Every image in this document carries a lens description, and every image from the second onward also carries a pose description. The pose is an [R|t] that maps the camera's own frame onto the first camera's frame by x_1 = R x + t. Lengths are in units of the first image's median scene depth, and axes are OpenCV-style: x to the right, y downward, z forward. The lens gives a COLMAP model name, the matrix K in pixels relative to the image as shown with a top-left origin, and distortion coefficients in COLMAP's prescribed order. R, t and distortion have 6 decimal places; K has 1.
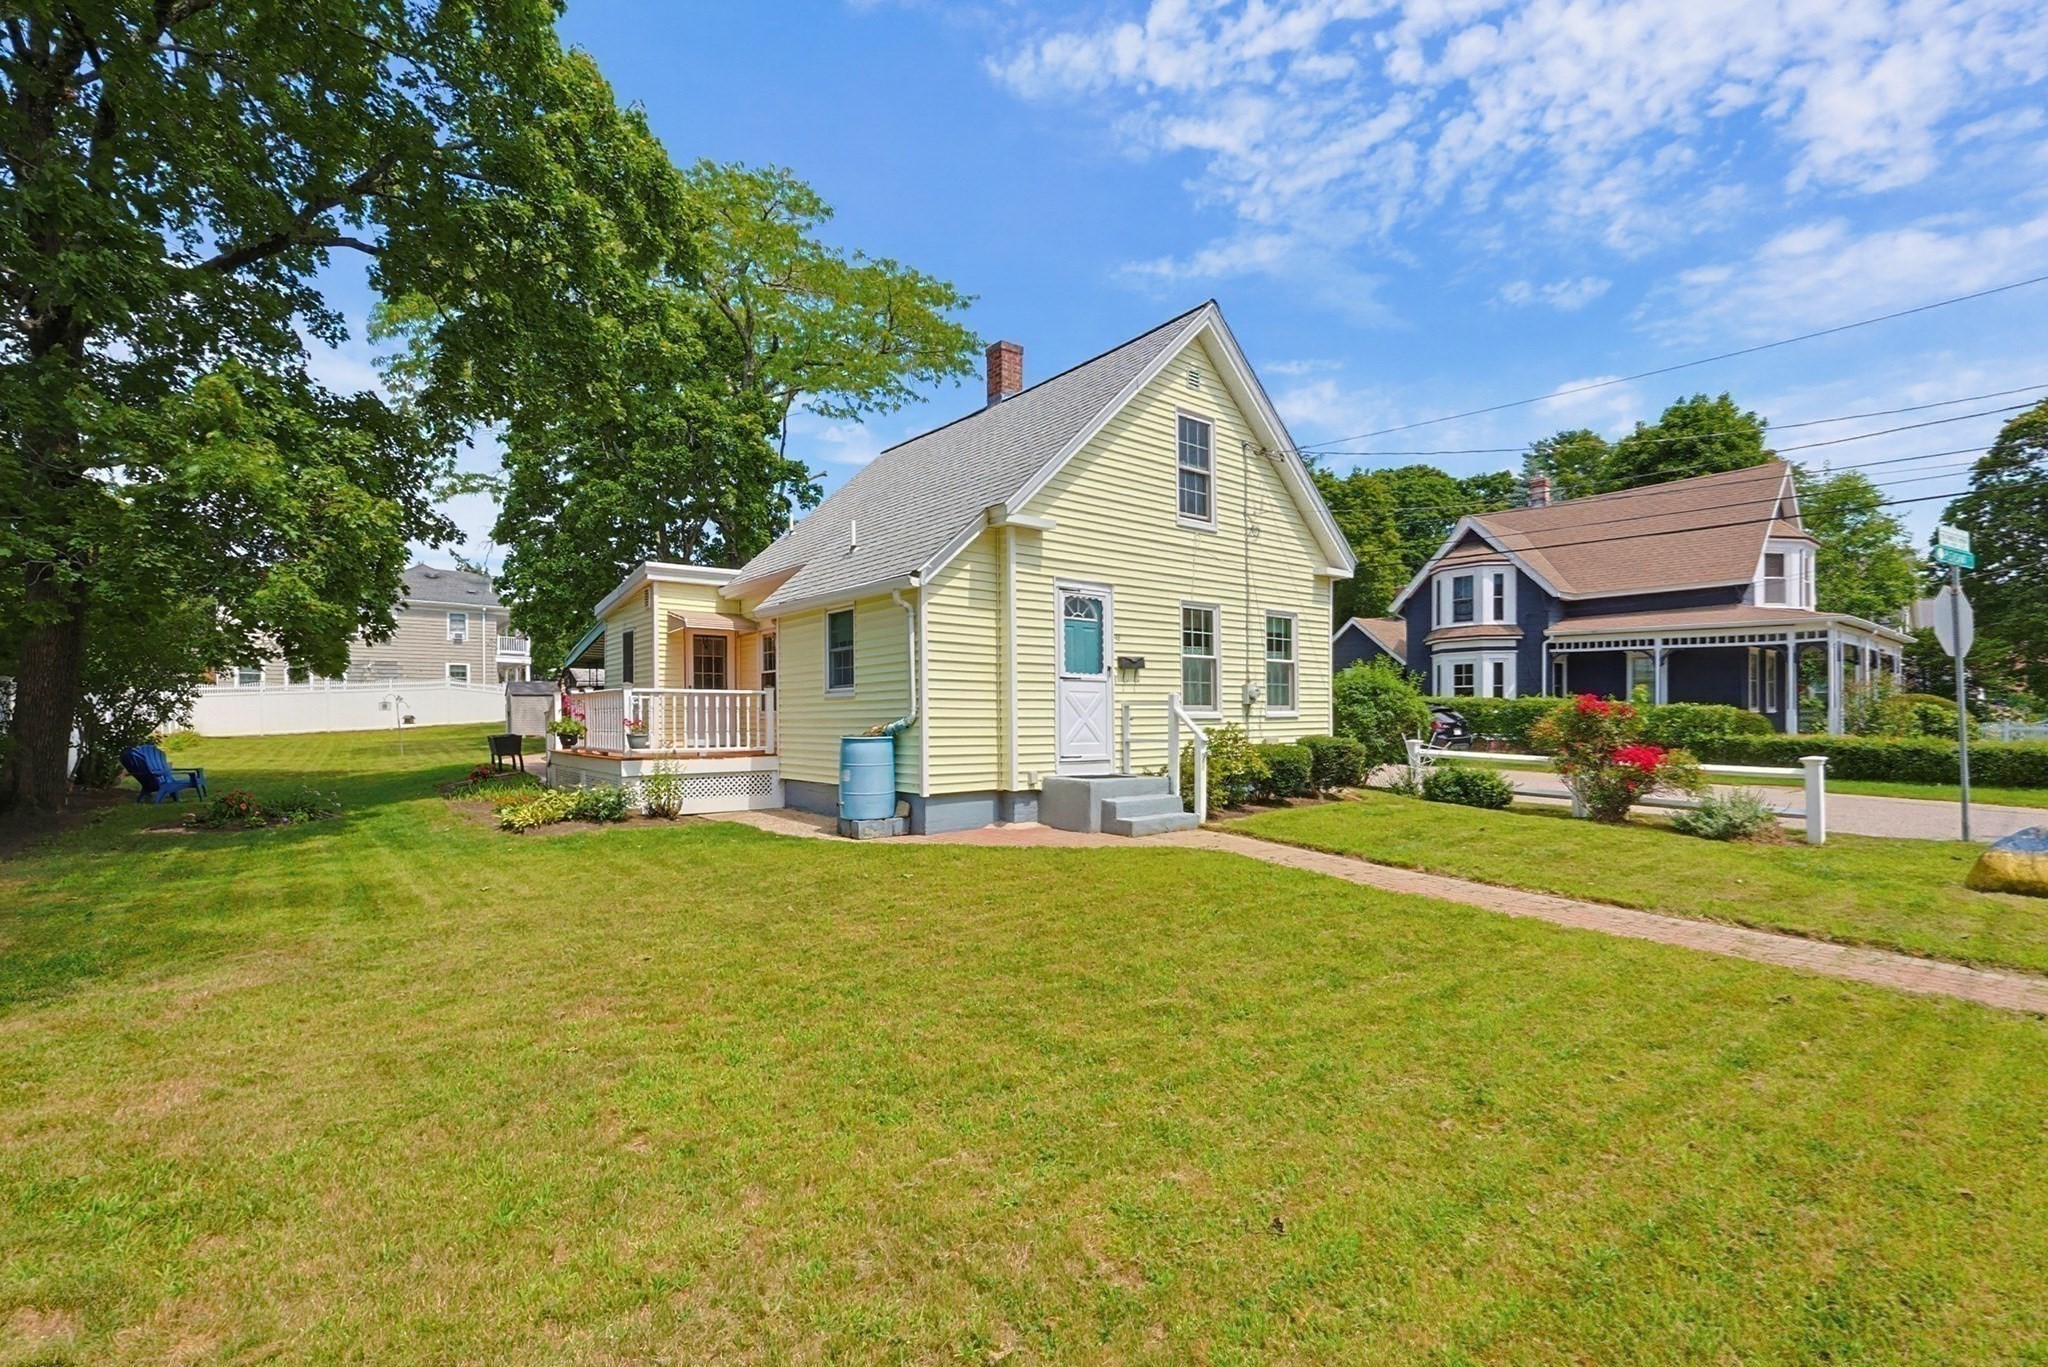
lens RADIAL K [[942.9, 0, 1074.7], [0, 942.9, 729.4], [0, 0, 1]] dist [0.000771, 0.000757]
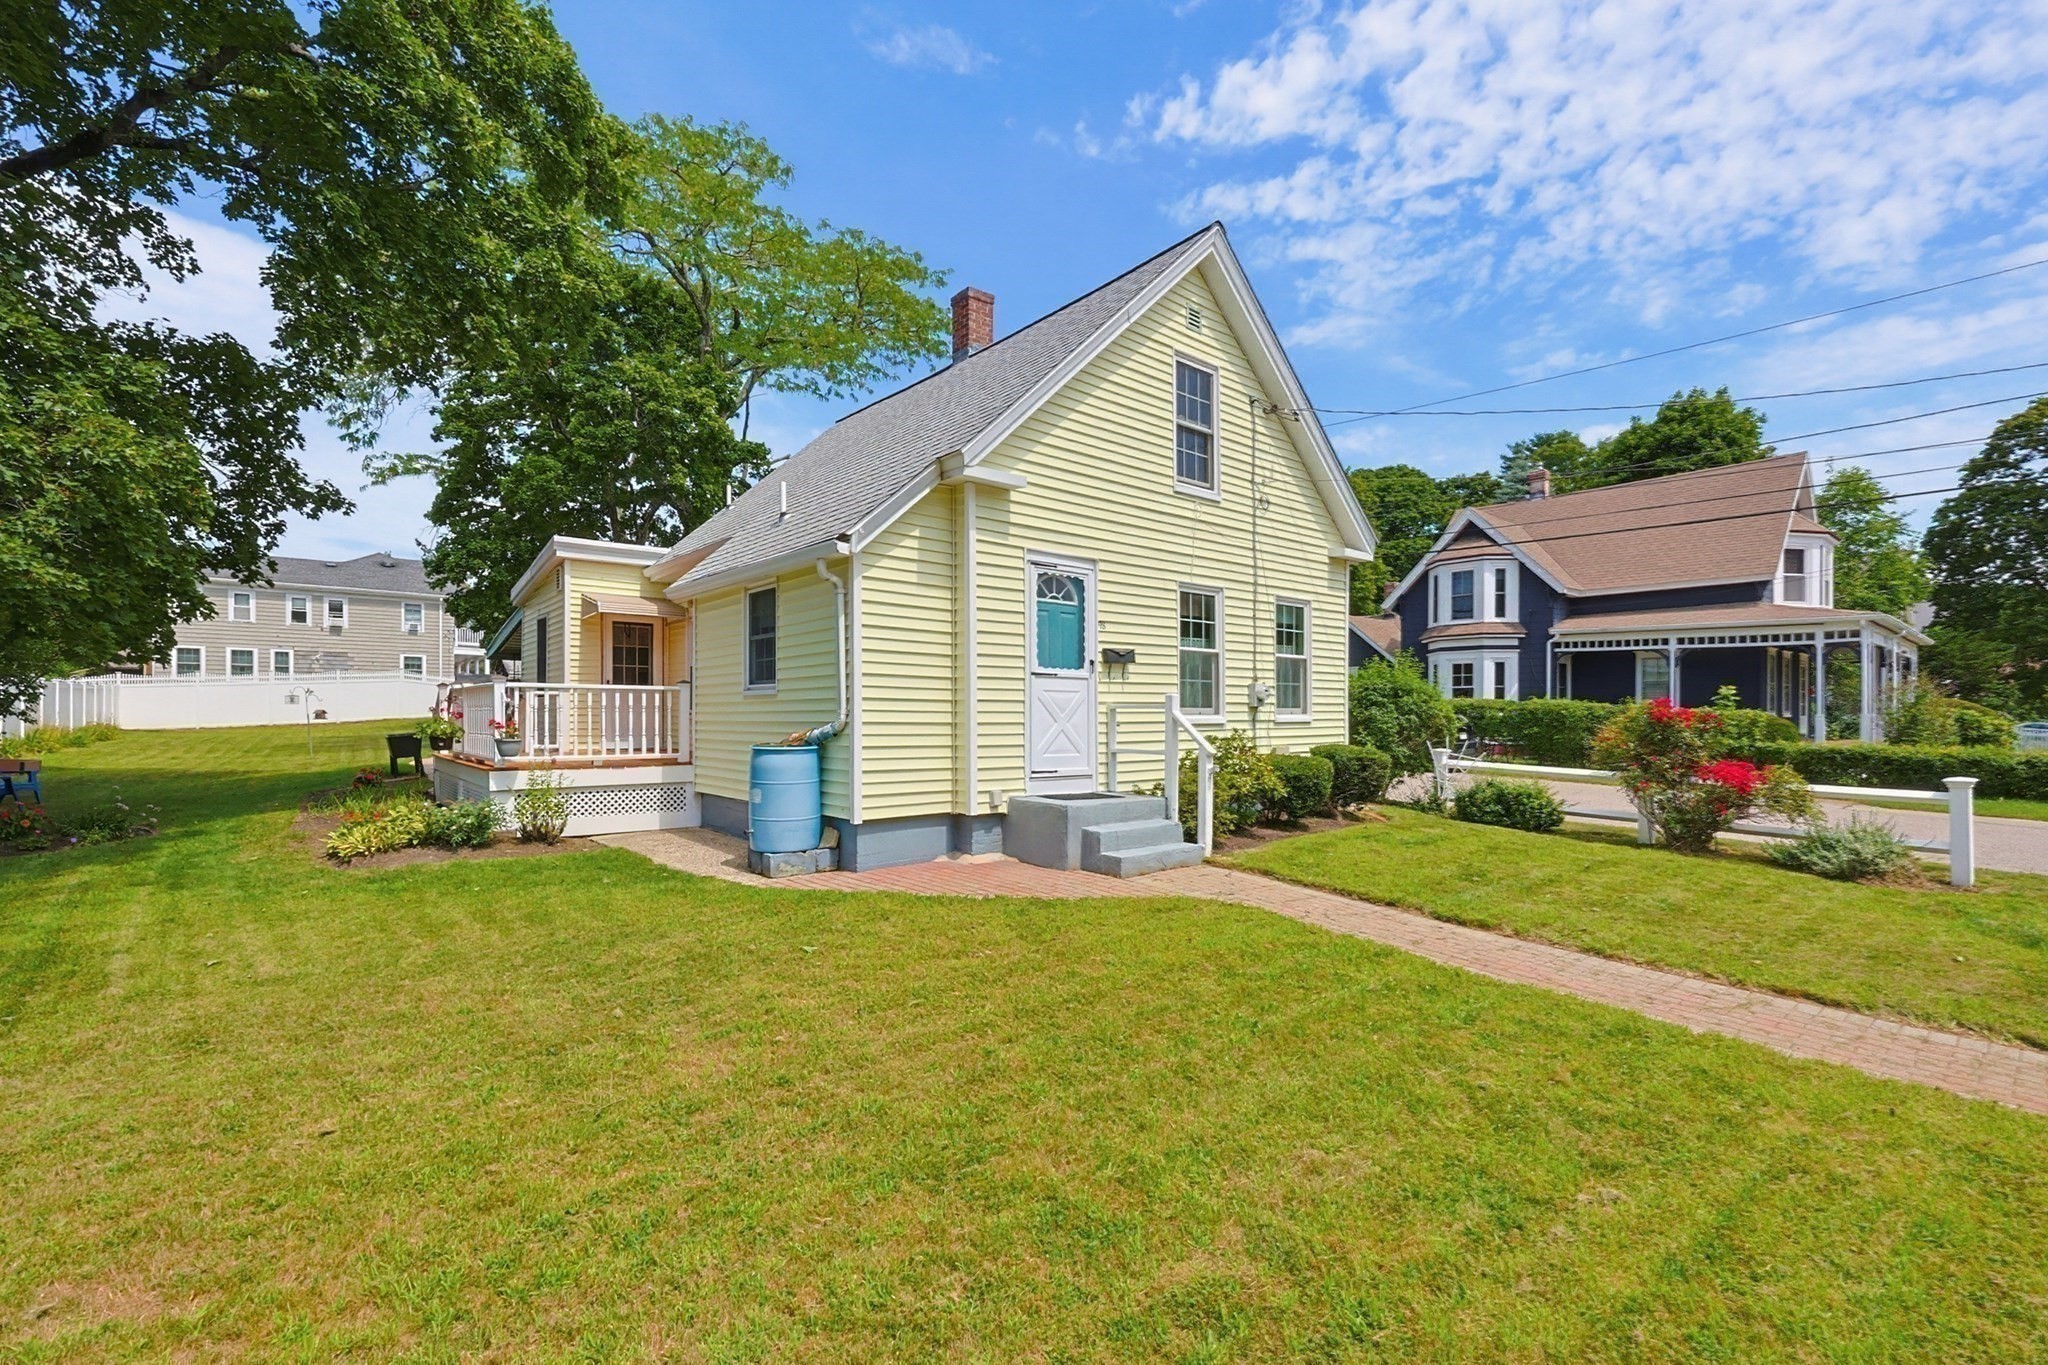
lens RADIAL K [[920.9, 0, 1063.9], [0, 920.9, 721.5], [0, 0, 1]] dist [0.001357, -0.000163]
pose [[0.999904, 0.006820, 0.012092, 0.002812], [-0.006760, 0.999965, -0.005003, -0.008560], [-0.012126, 0.004921, 0.999914, 0.182076]]
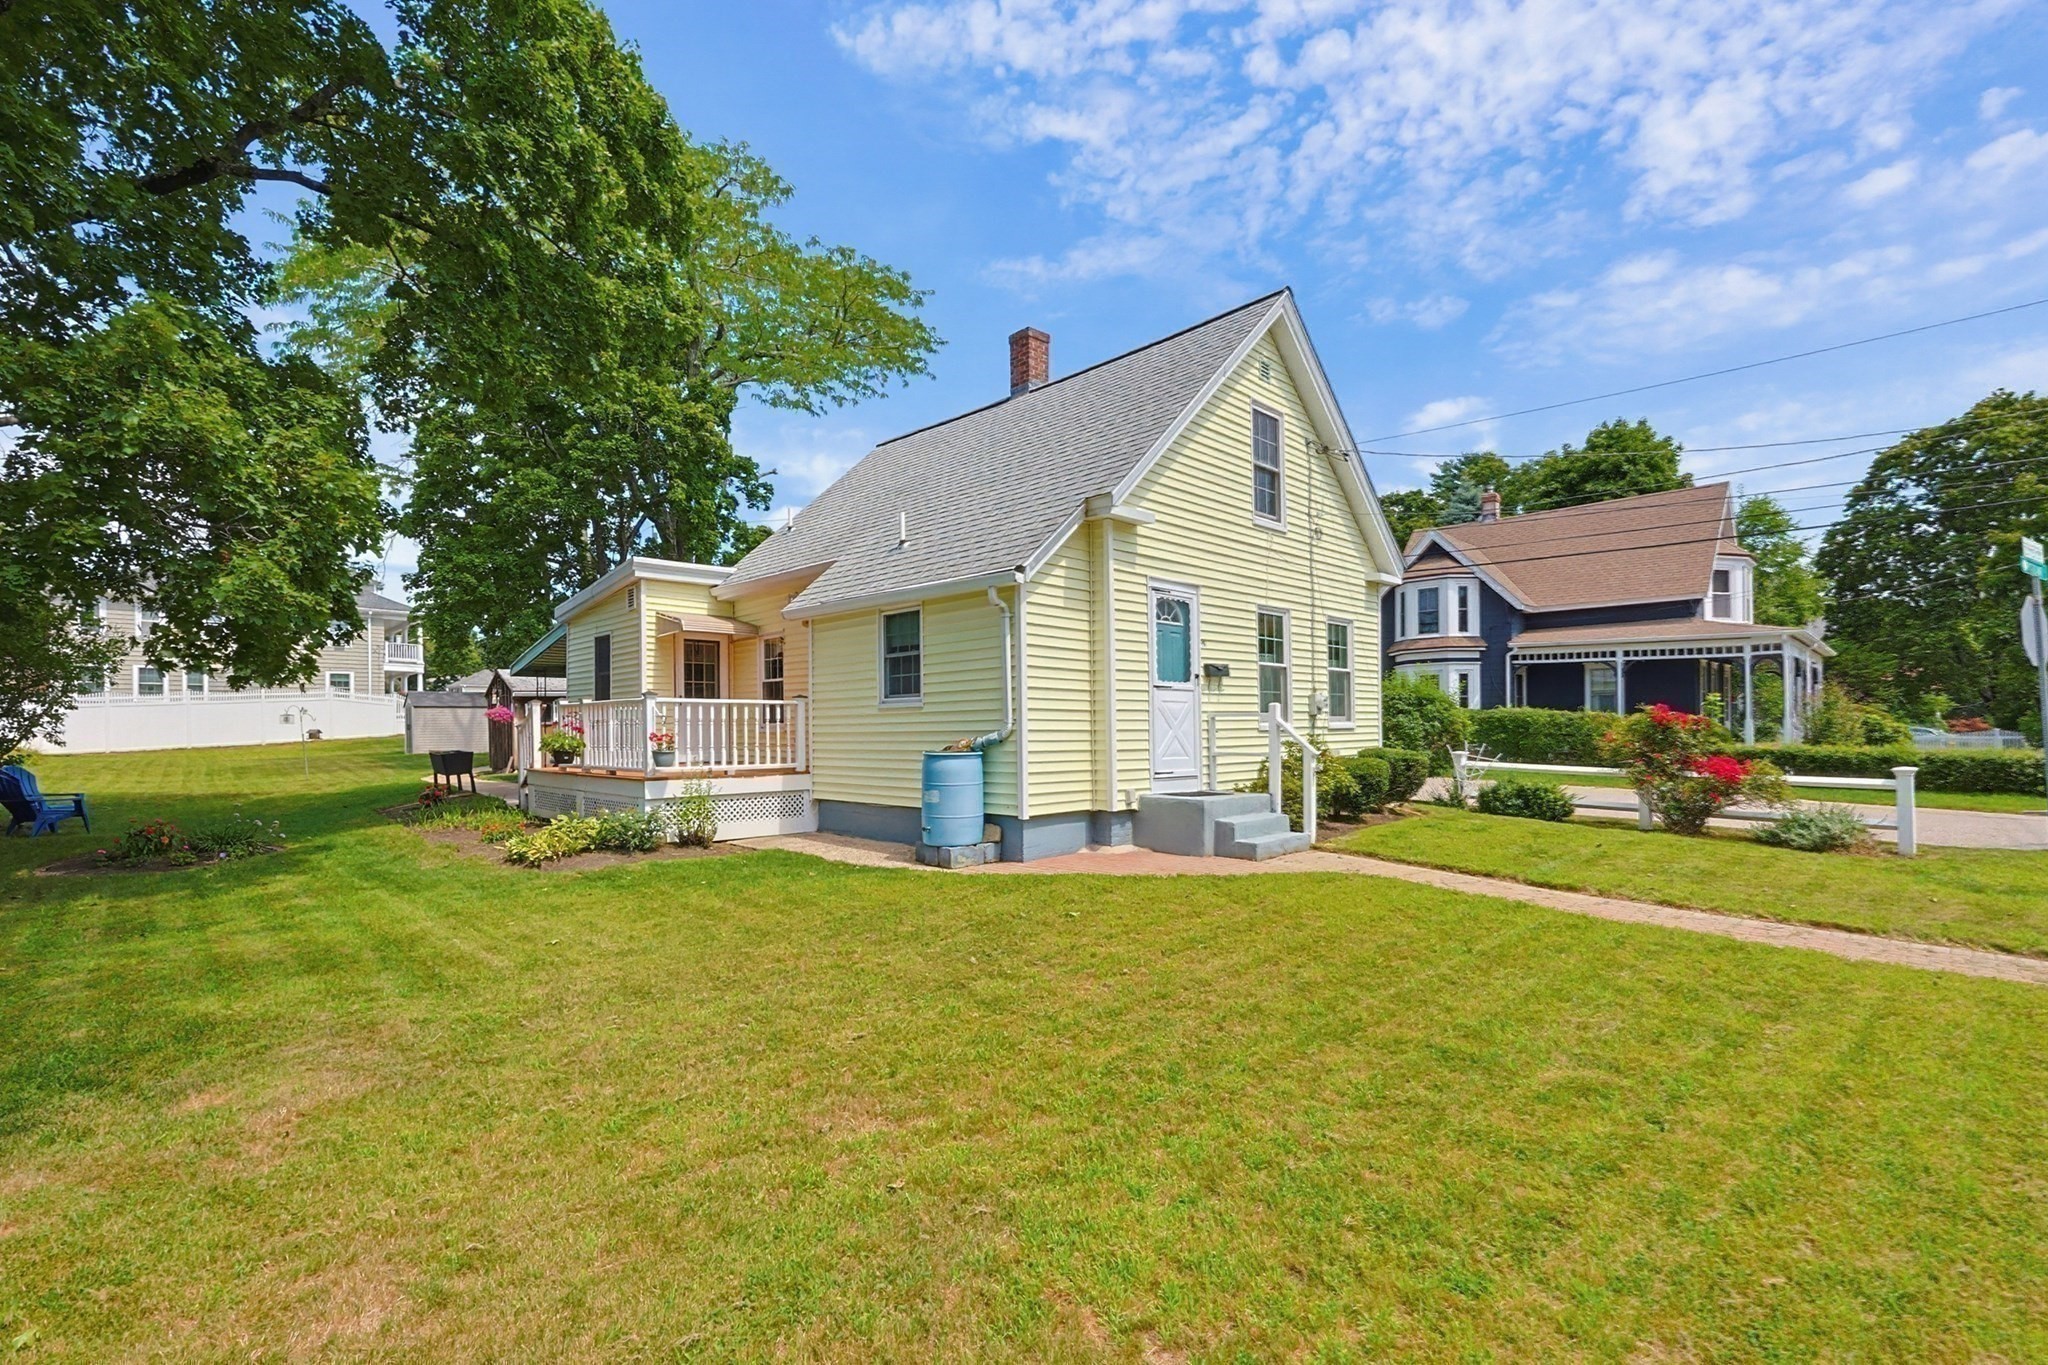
lens RADIAL K [[942.9, 0, 1074.7], [0, 942.9, 728.4], [0, 0, 1]] dist [0.000771, 0.000757]
pose [[0.994518, -0.003156, 0.104518, -0.159815], [0.004520, 0.999908, -0.012824, -0.002206], [-0.104468, 0.013226, 0.994440, 0.084717]]
